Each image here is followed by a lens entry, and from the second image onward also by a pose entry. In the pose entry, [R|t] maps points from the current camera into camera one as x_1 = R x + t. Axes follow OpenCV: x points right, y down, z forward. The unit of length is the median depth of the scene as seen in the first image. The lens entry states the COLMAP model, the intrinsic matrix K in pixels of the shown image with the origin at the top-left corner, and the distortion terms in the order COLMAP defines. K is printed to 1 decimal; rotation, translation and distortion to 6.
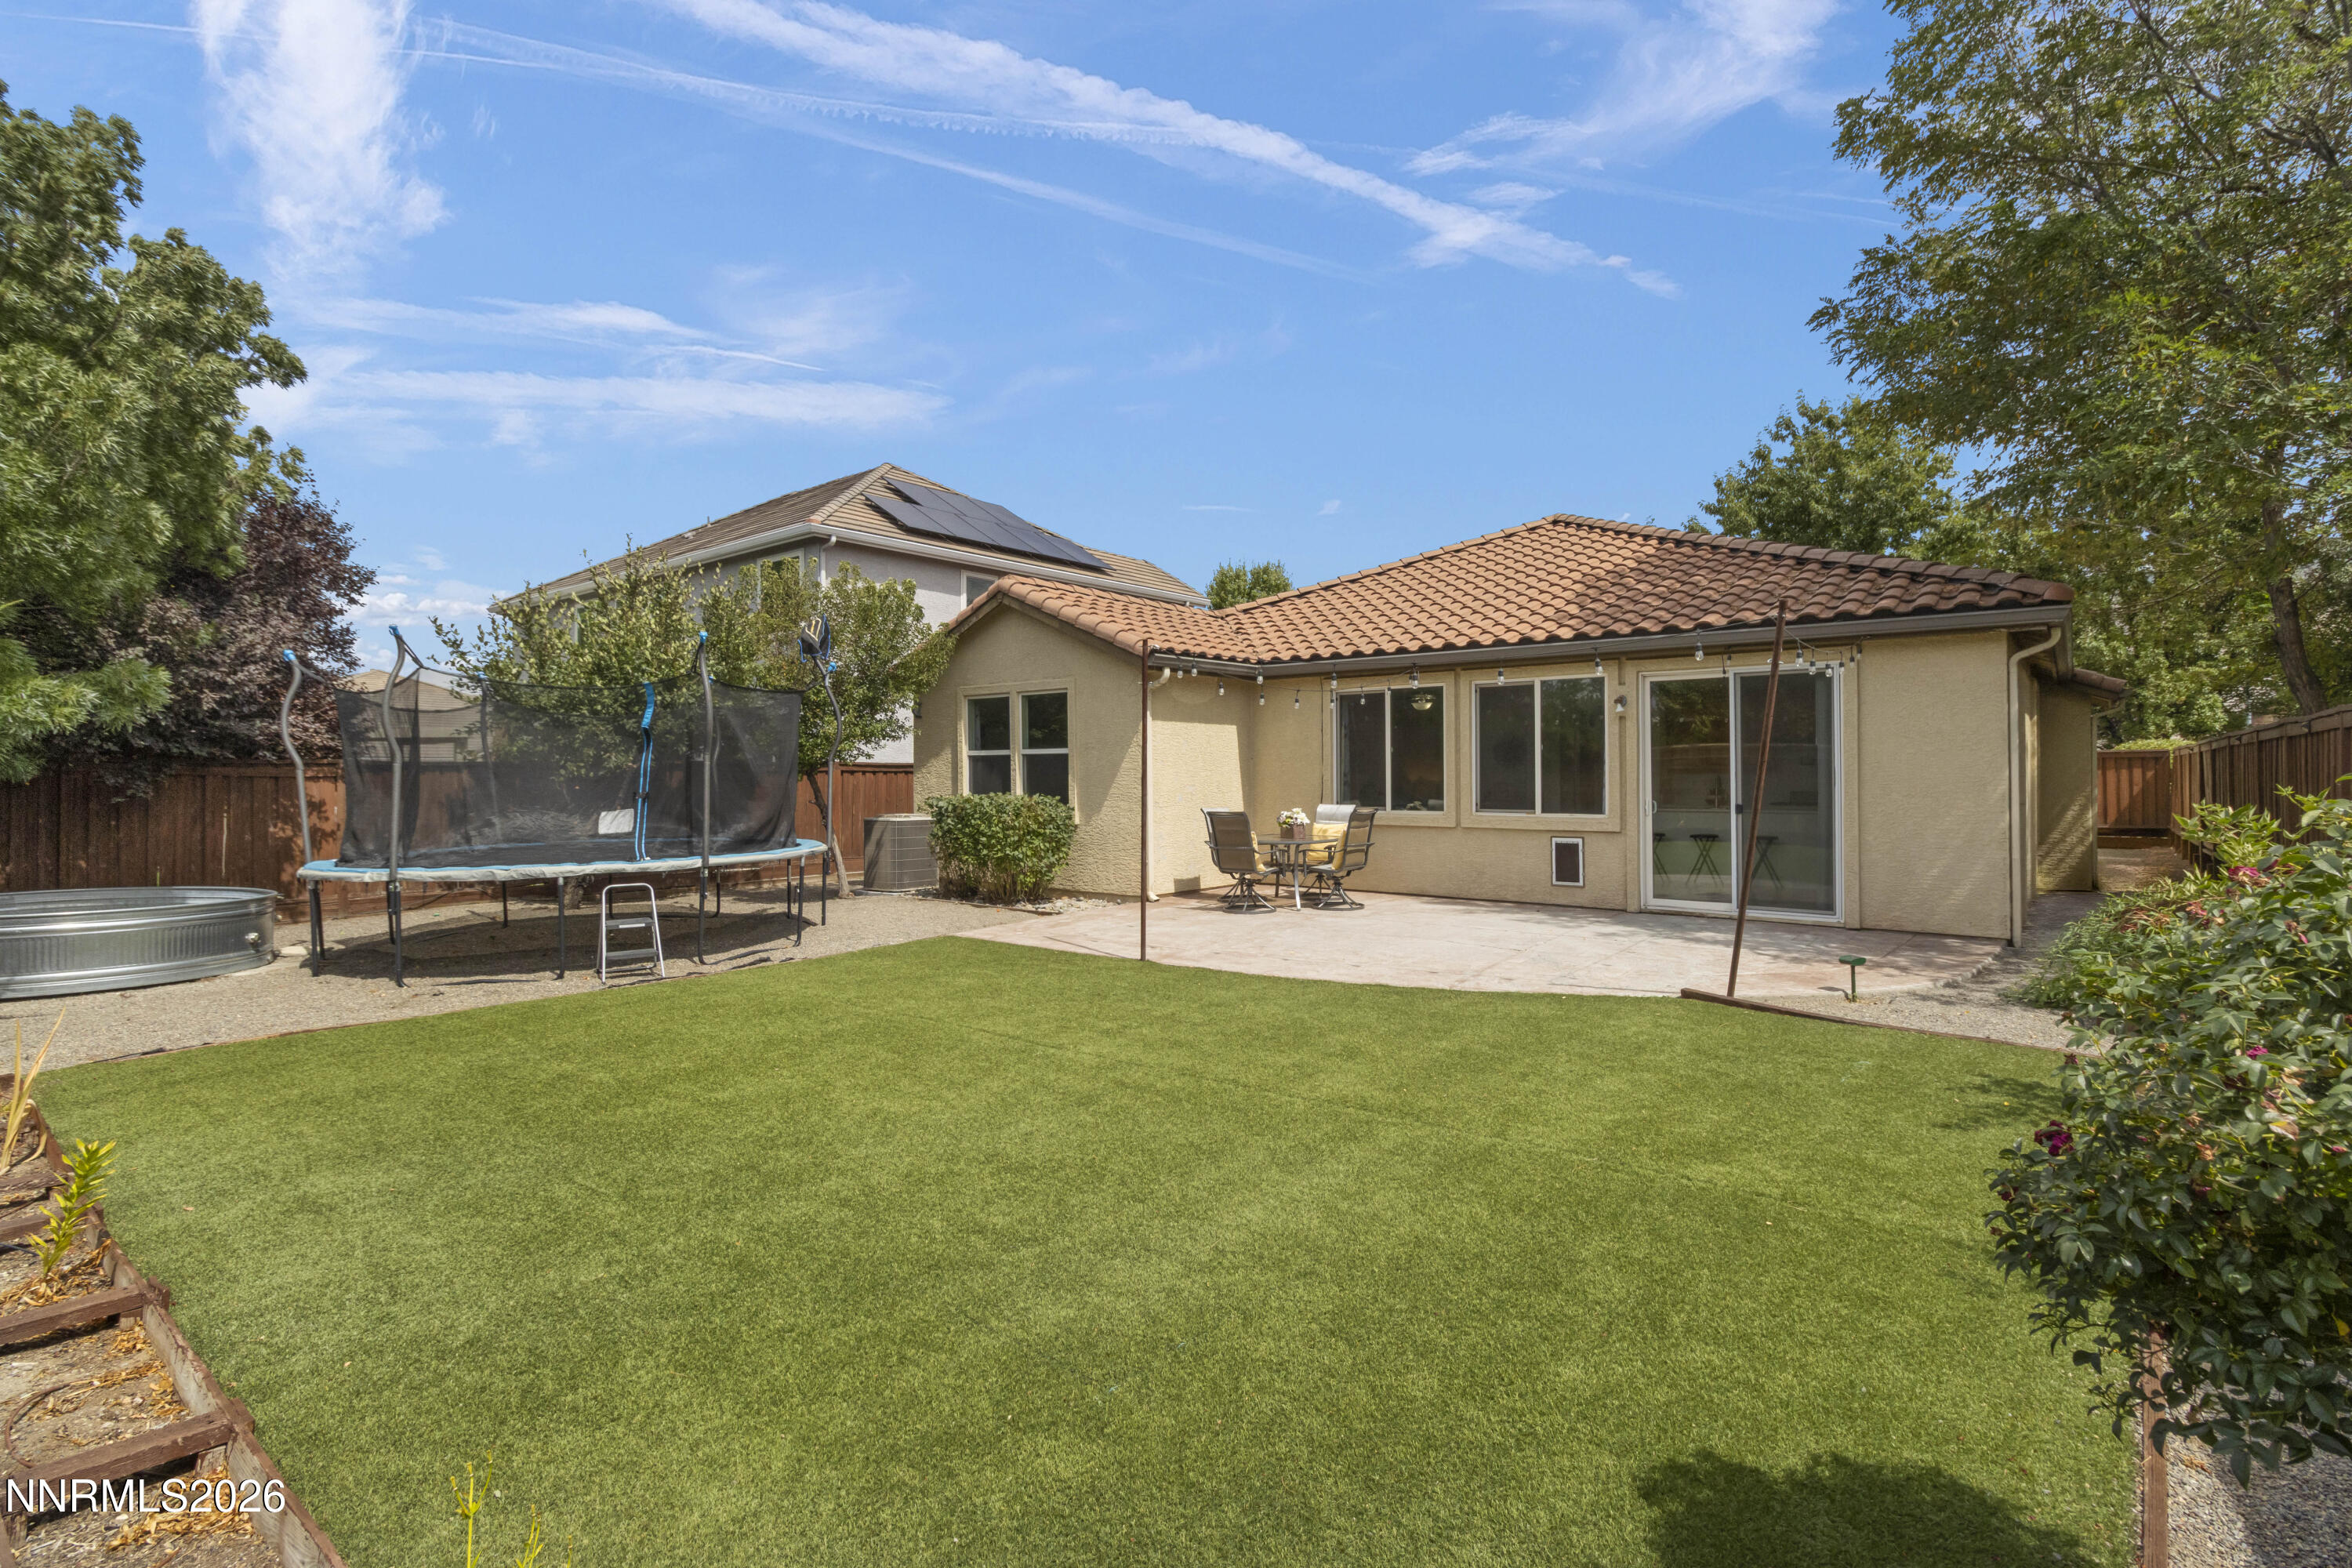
lens RADIAL K [[1086.4, 0, 1182.0], [0, 1086.4, 760.5], [0, 0, 1]] dist [-0.000780, 0.000259]
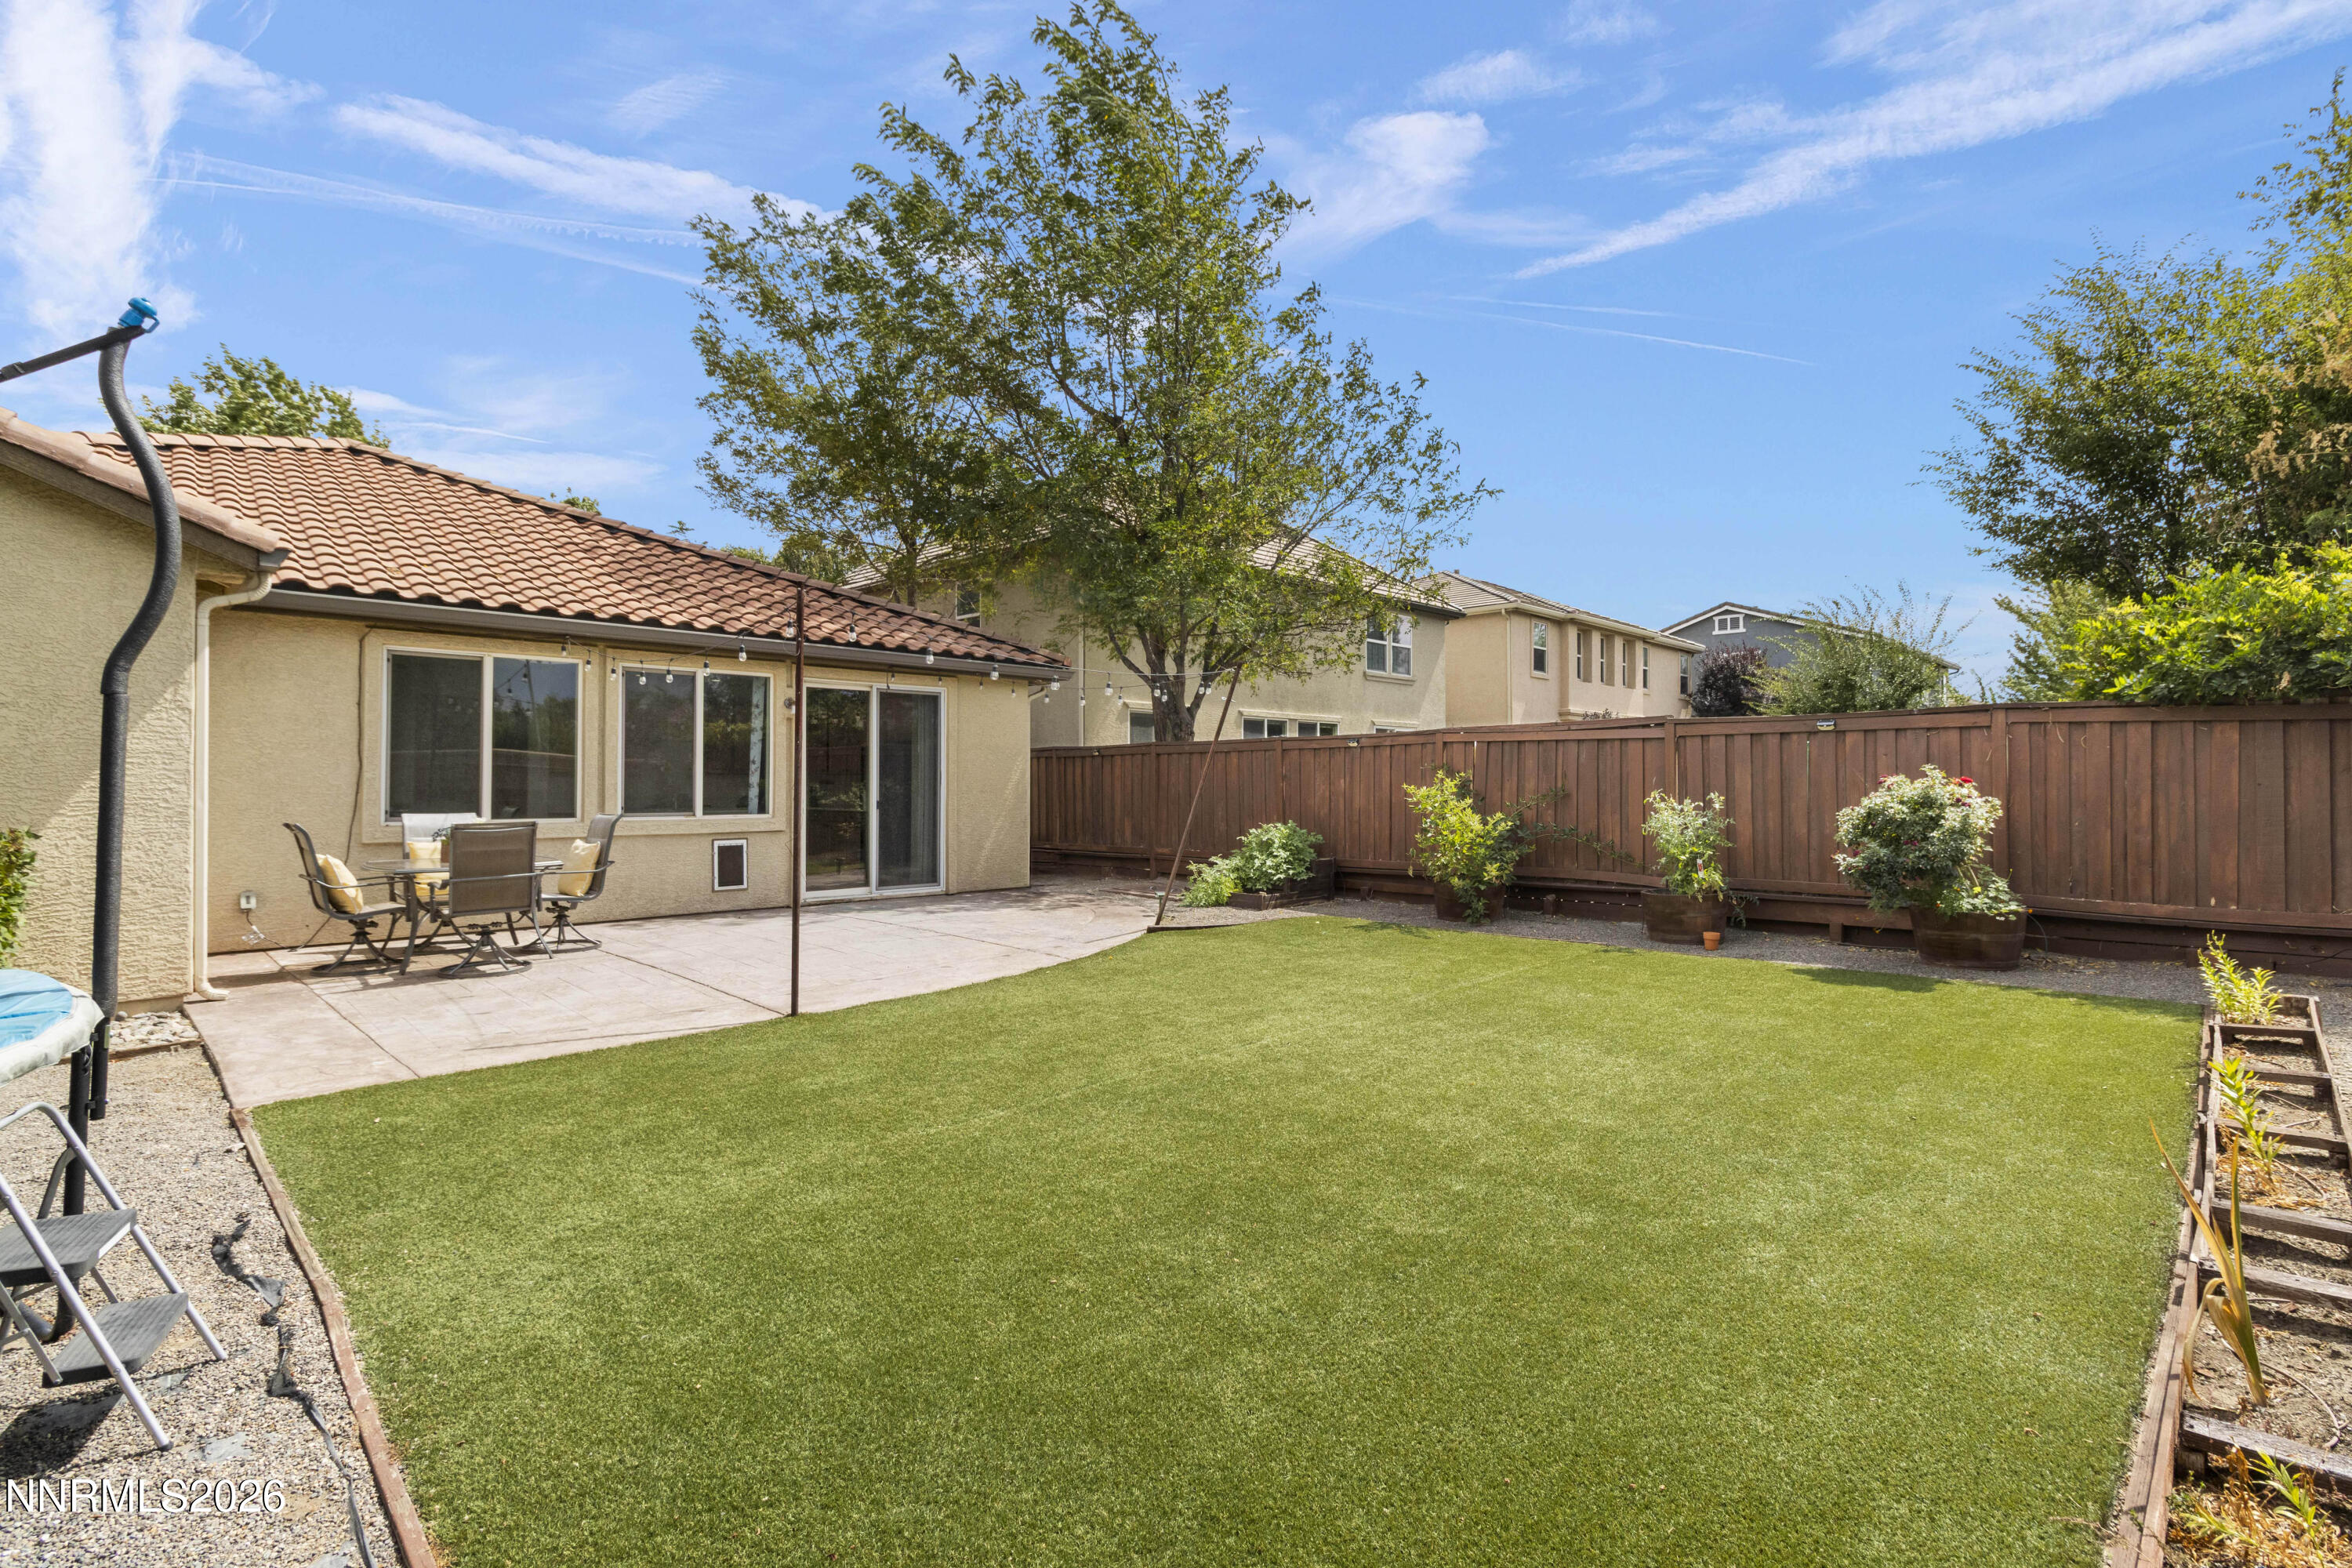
lens RADIAL K [[1086.4, 0, 1182.0], [0, 1086.4, 760.5], [0, 0, 1]] dist [-0.000780, 0.000259]
pose [[0.093564, 0.025333, 0.995291, -0.541485], [-0.011817, 0.999634, -0.024332, 0.018984], [-0.995543, -0.009485, 0.093829, 0.487413]]
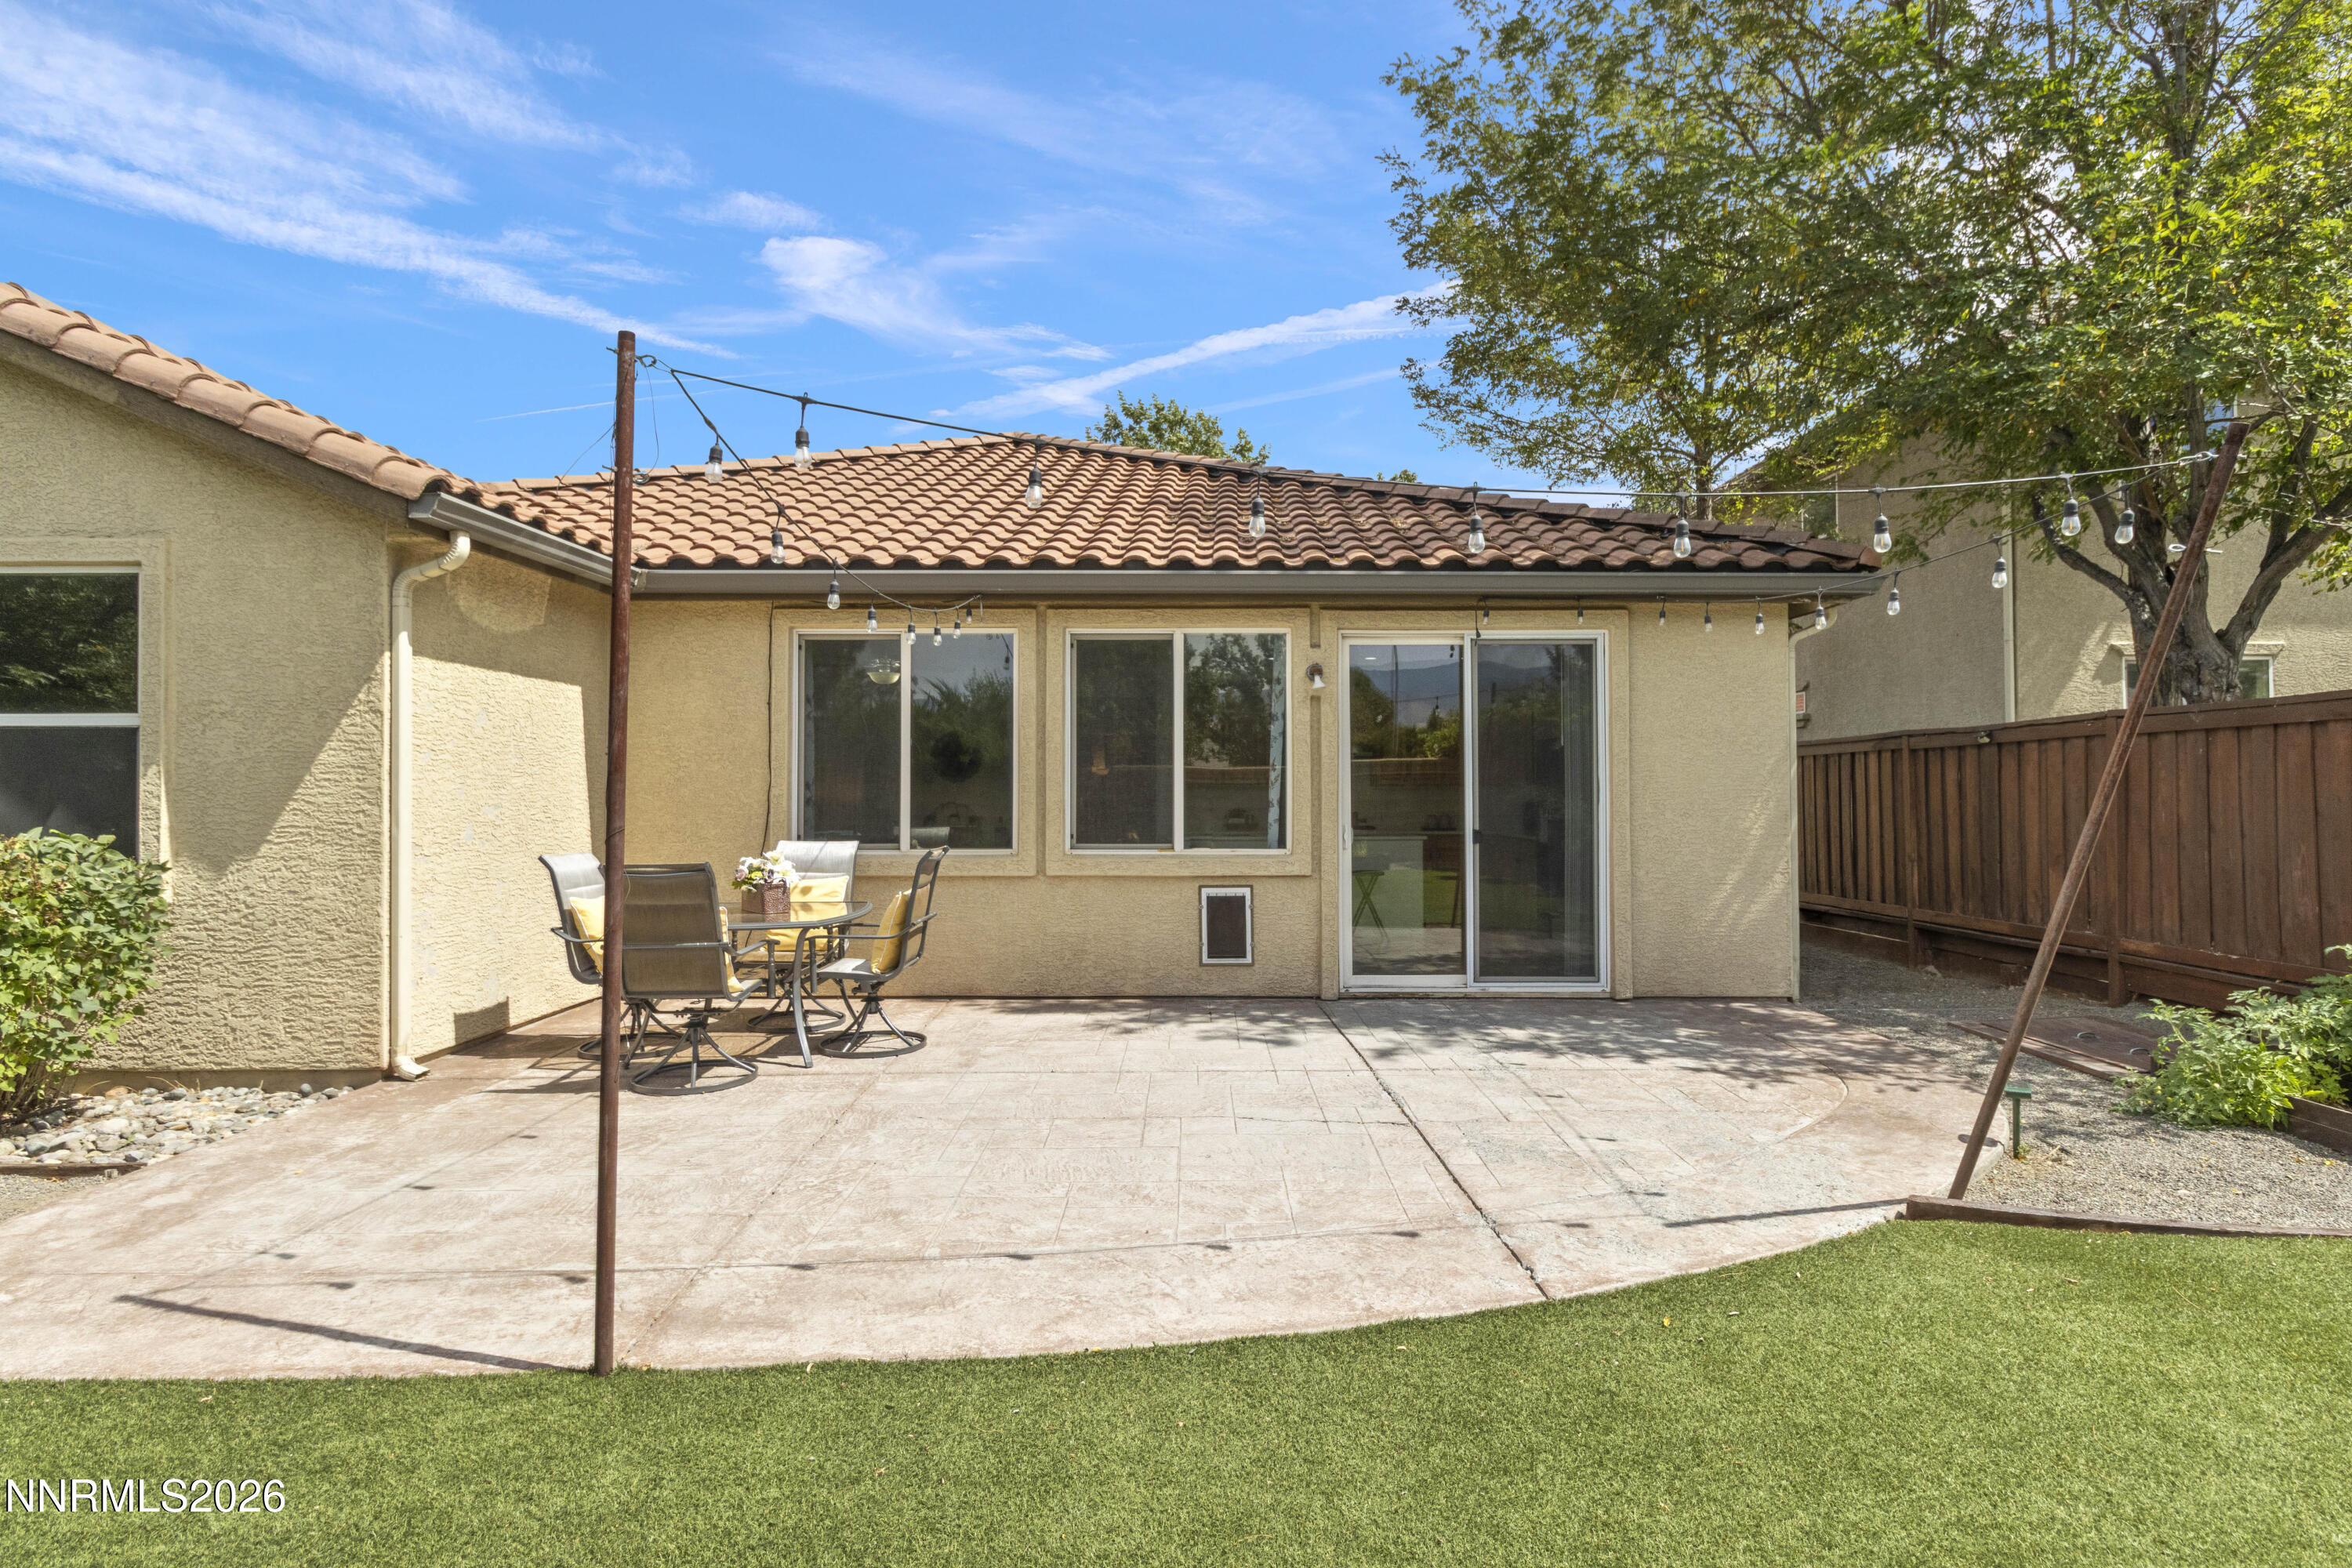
lens RADIAL K [[1189.1, 0, 1202.8], [0, 1189.1, 763.6], [0, 0, 1]] dist [-0.001661, -0.000186]
pose [[0.772552, 0.018459, 0.634683, -0.087457], [-0.010710, 0.999814, -0.016043, 0.010706], [-0.634861, 0.005597, 0.772606, 0.456395]]
